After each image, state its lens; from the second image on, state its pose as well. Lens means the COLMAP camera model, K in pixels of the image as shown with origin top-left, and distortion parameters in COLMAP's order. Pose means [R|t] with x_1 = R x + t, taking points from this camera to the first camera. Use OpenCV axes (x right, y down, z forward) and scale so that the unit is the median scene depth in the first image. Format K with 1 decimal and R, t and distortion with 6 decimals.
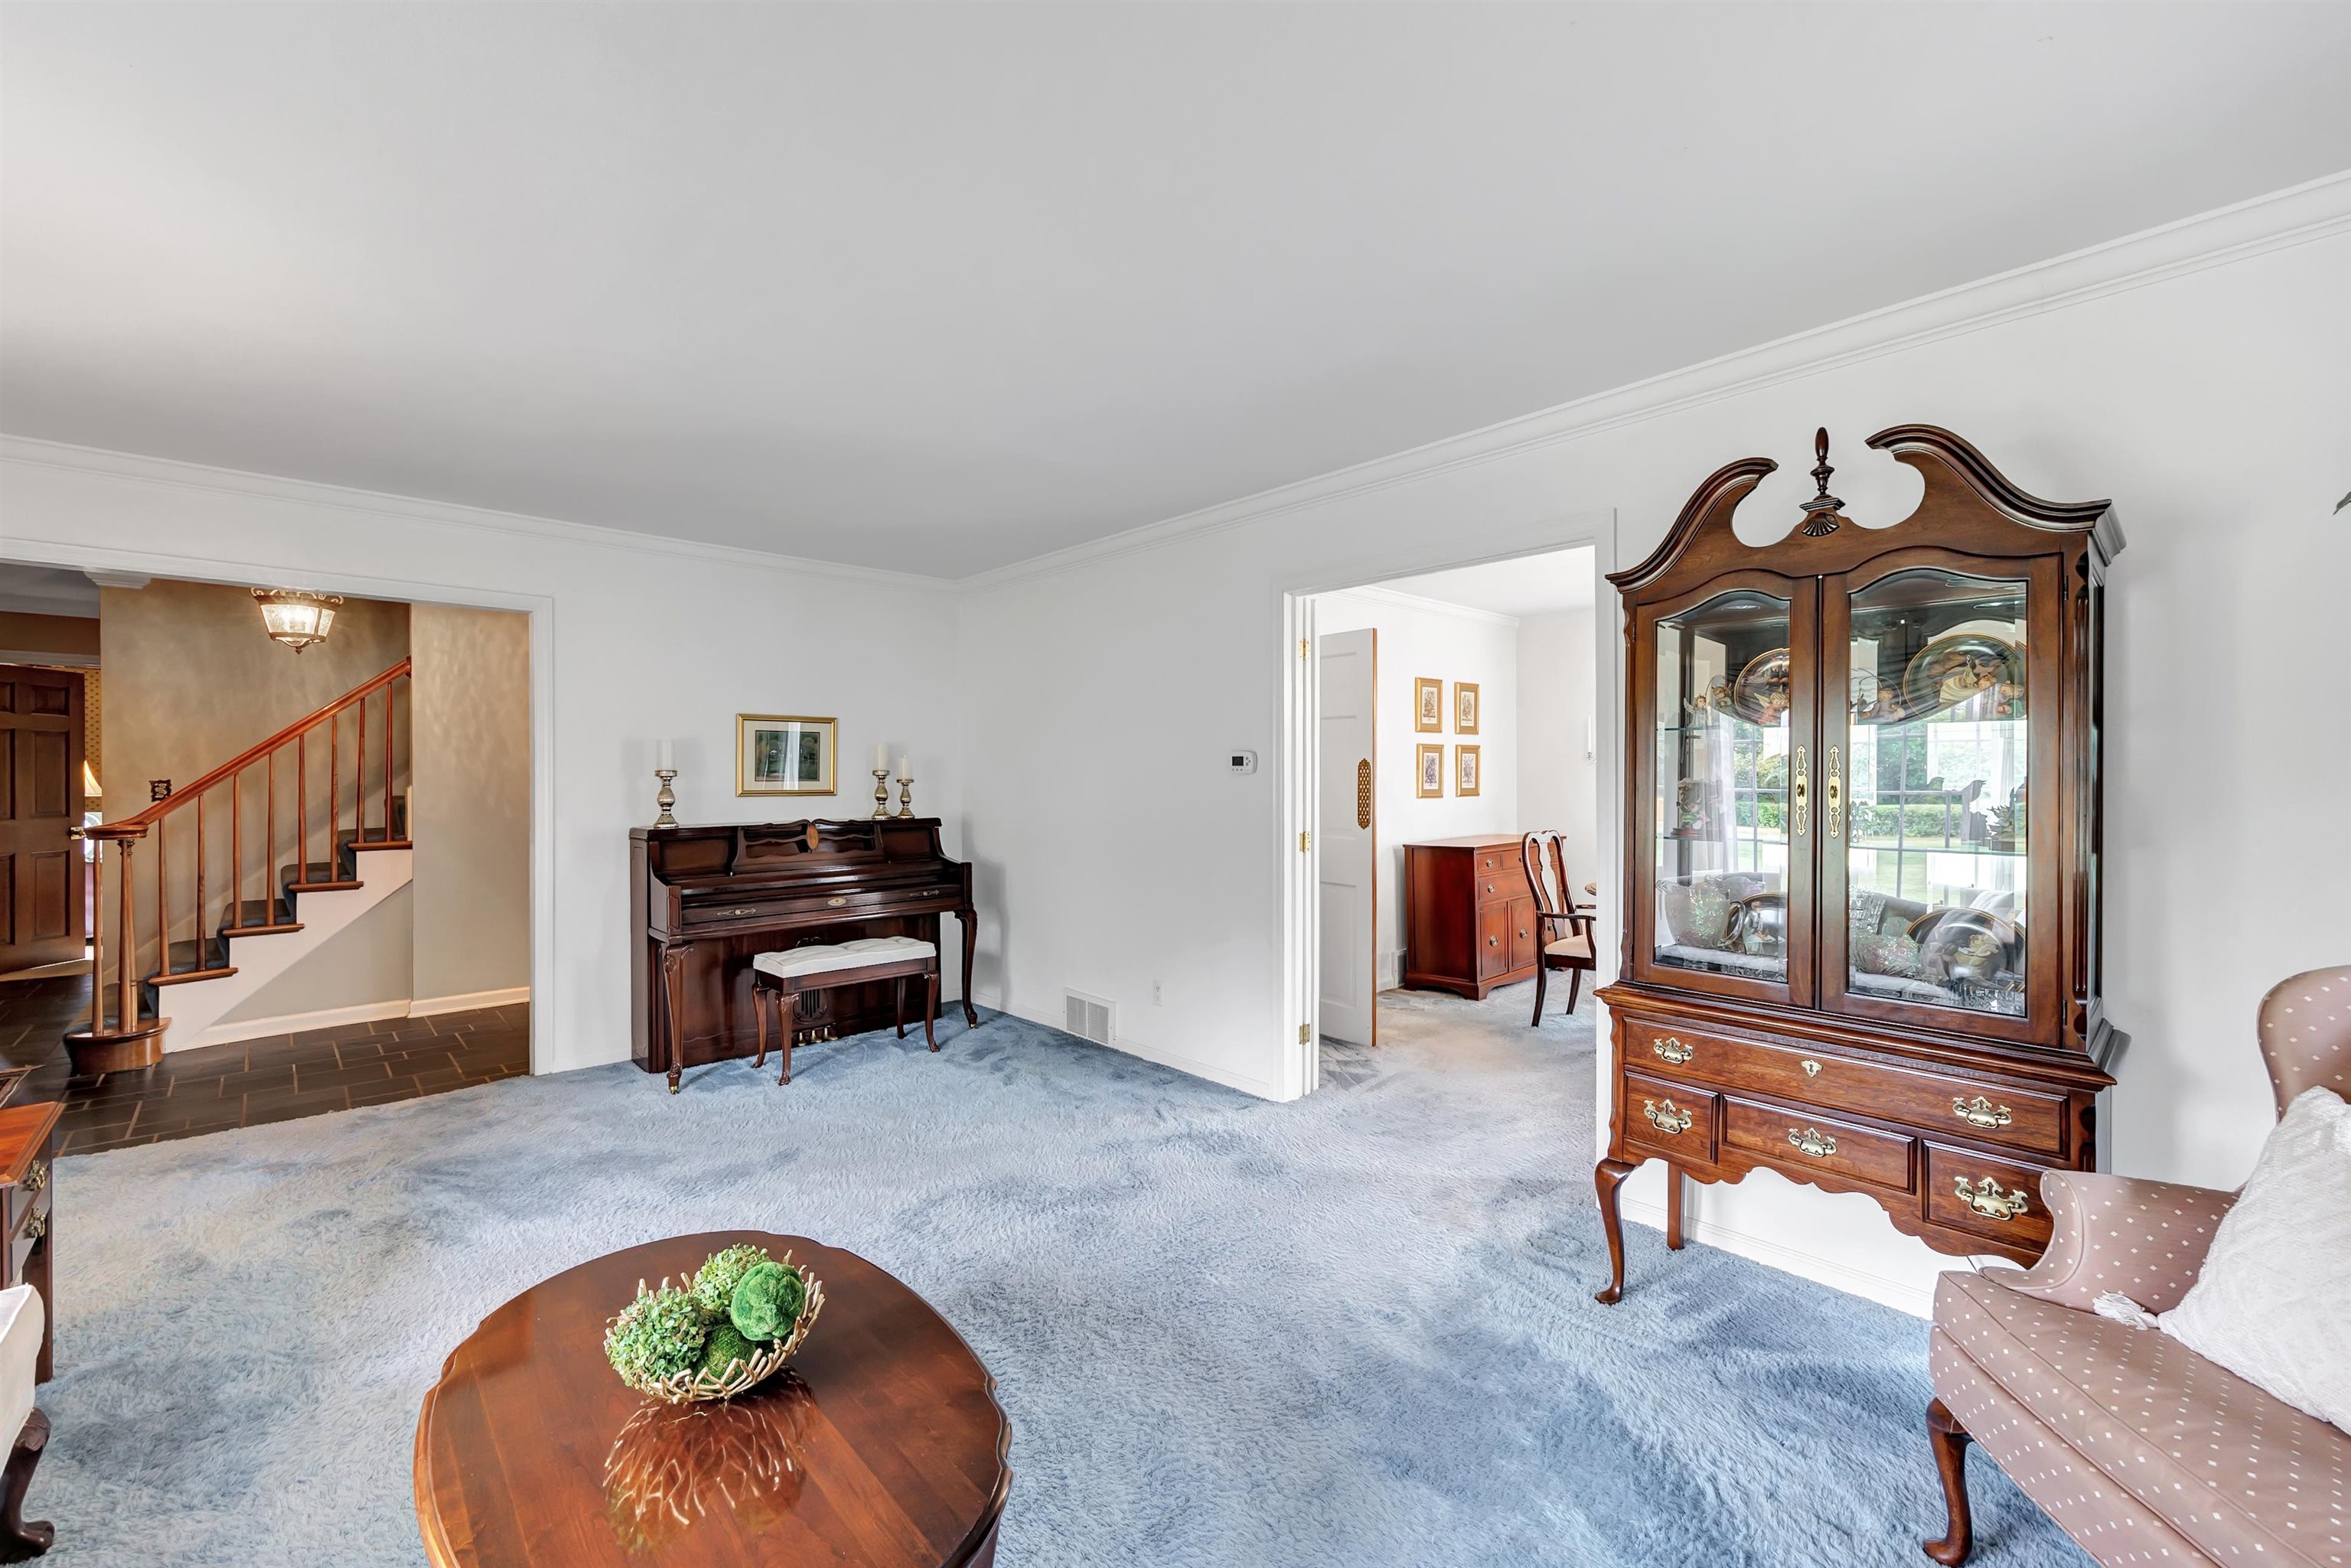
lens RADIAL K [[948.7, 0, 1175.5], [0, 948.7, 784.0], [0, 0, 1]] dist [-0.001037, -0.000089]
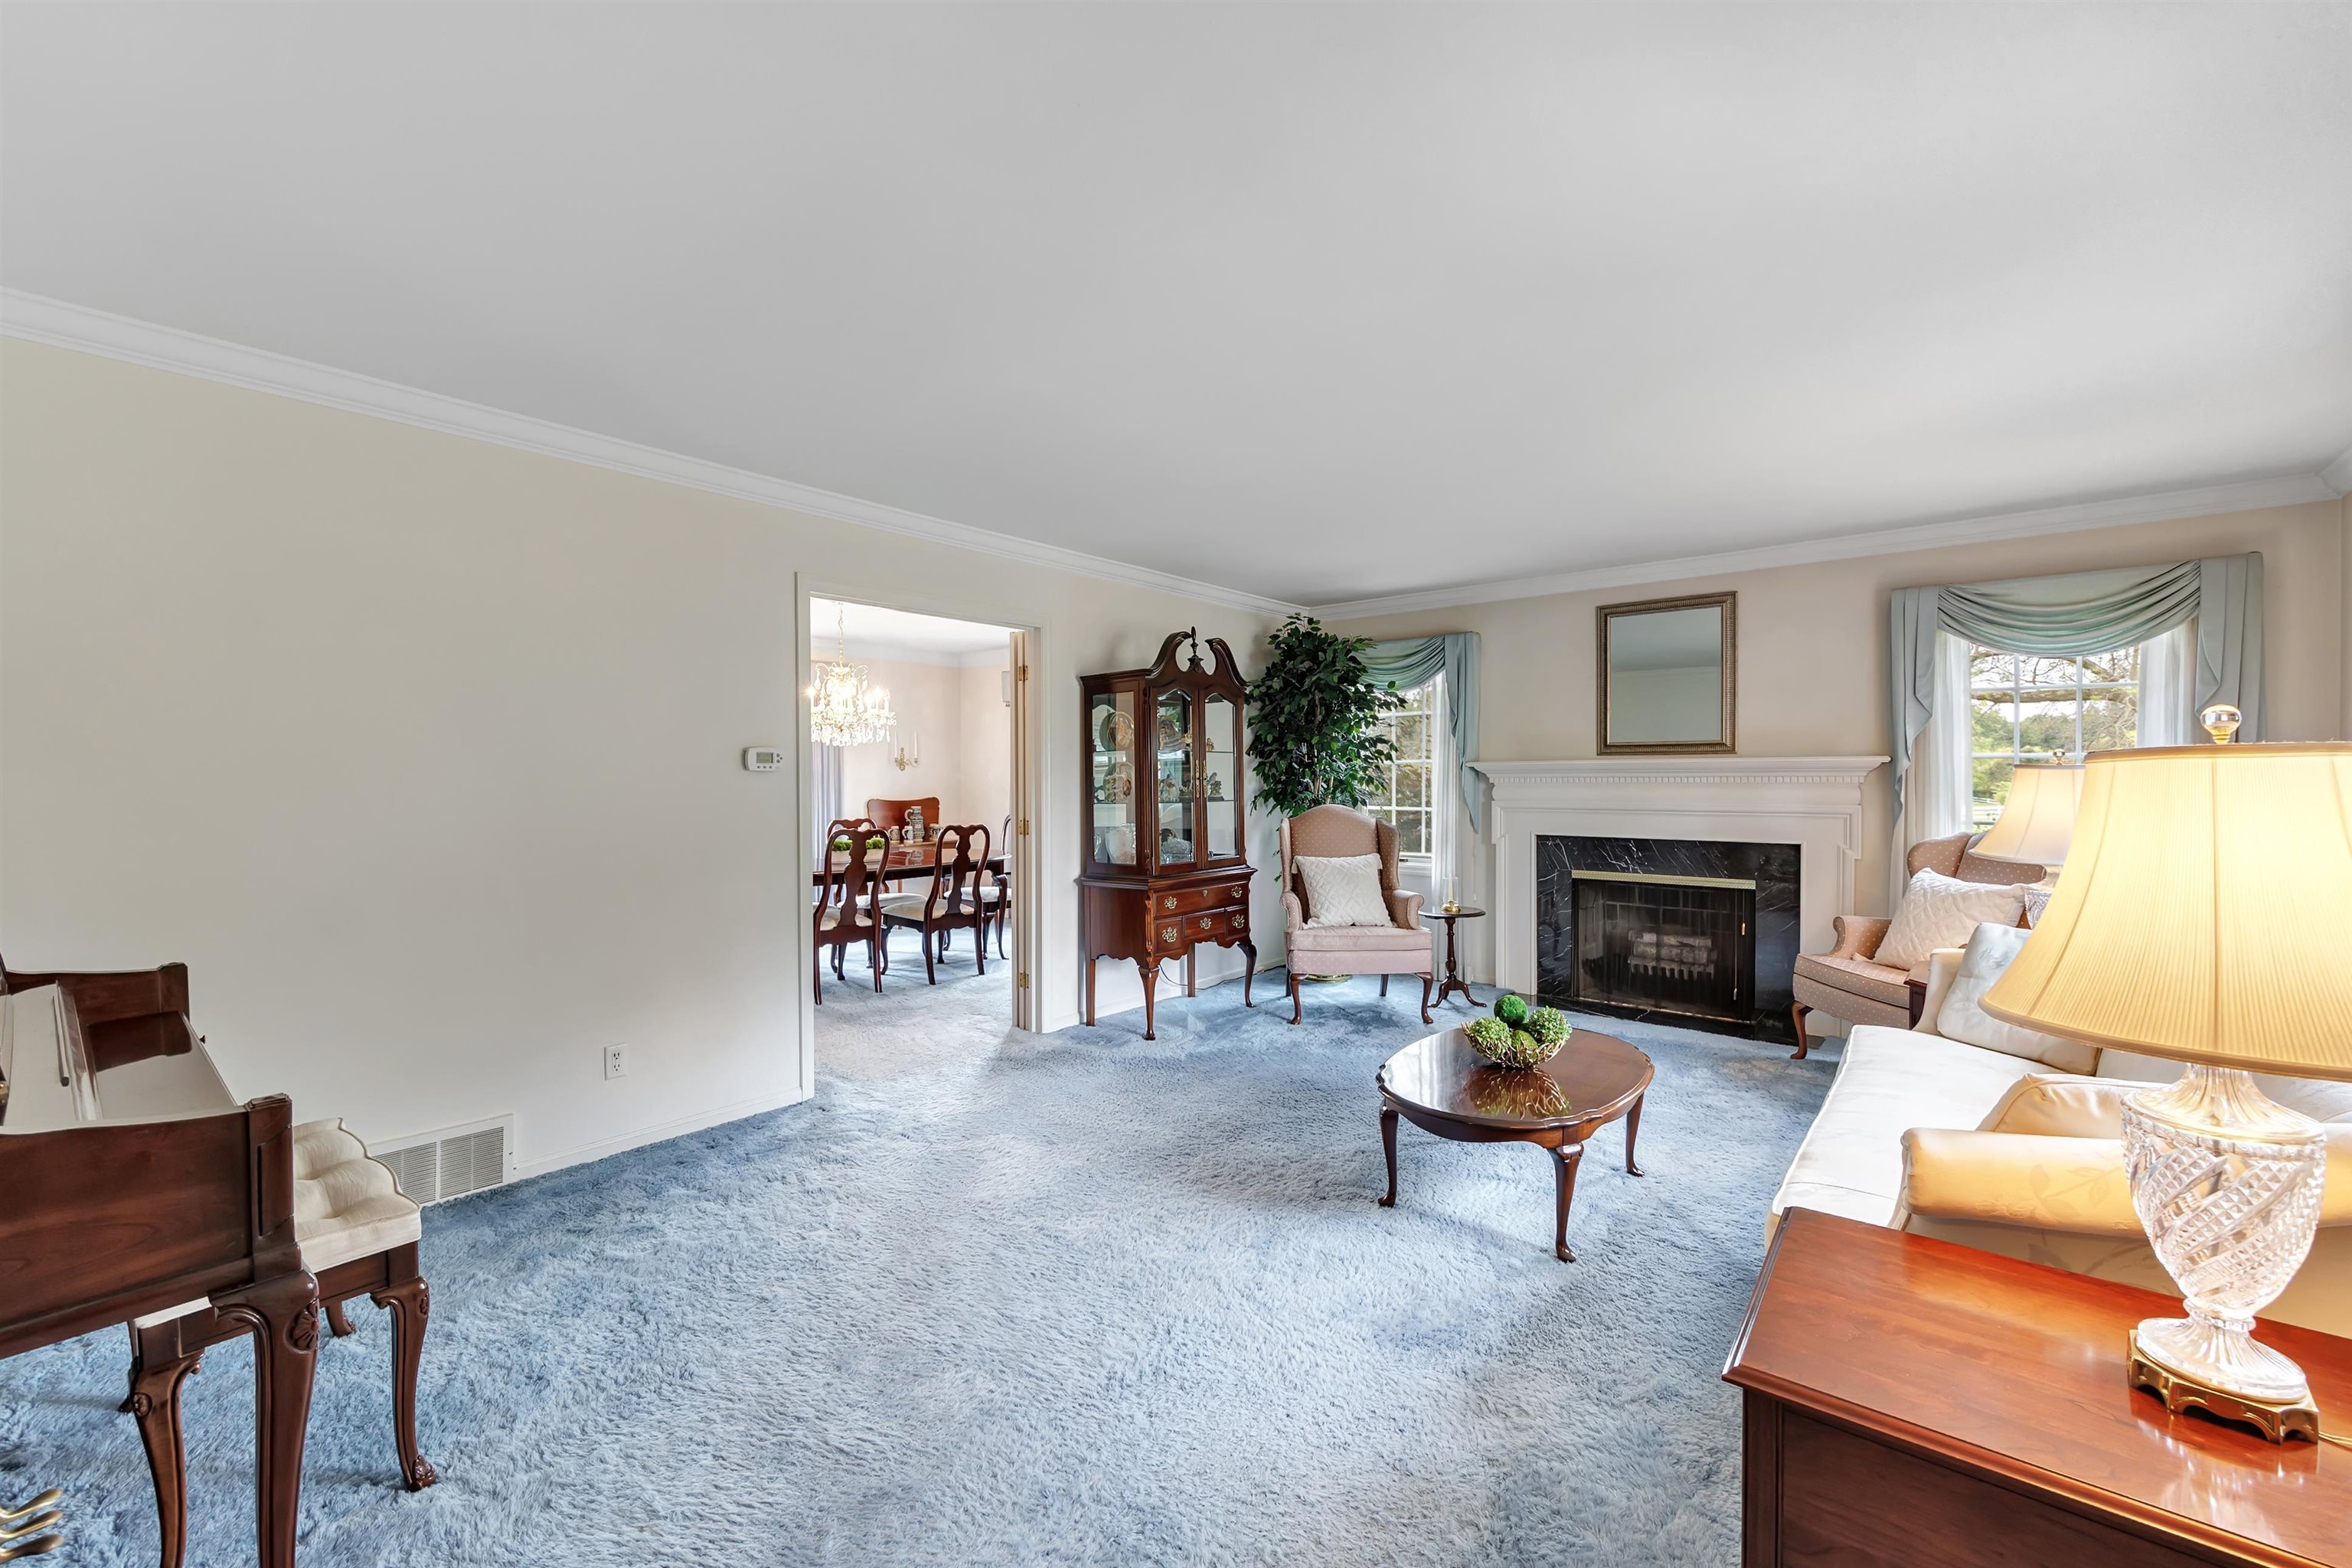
lens RADIAL K [[949.2, 0, 1176.0], [0, 949.2, 784.0], [0, 0, 1]] dist [-0.001037, -0.000089]
pose [[-0.120438, -0.012535, 0.992642, -1.215086], [0.008908, 0.999866, 0.013707, -0.010454], [-0.992681, 0.010493, -0.120310, 0.959394]]
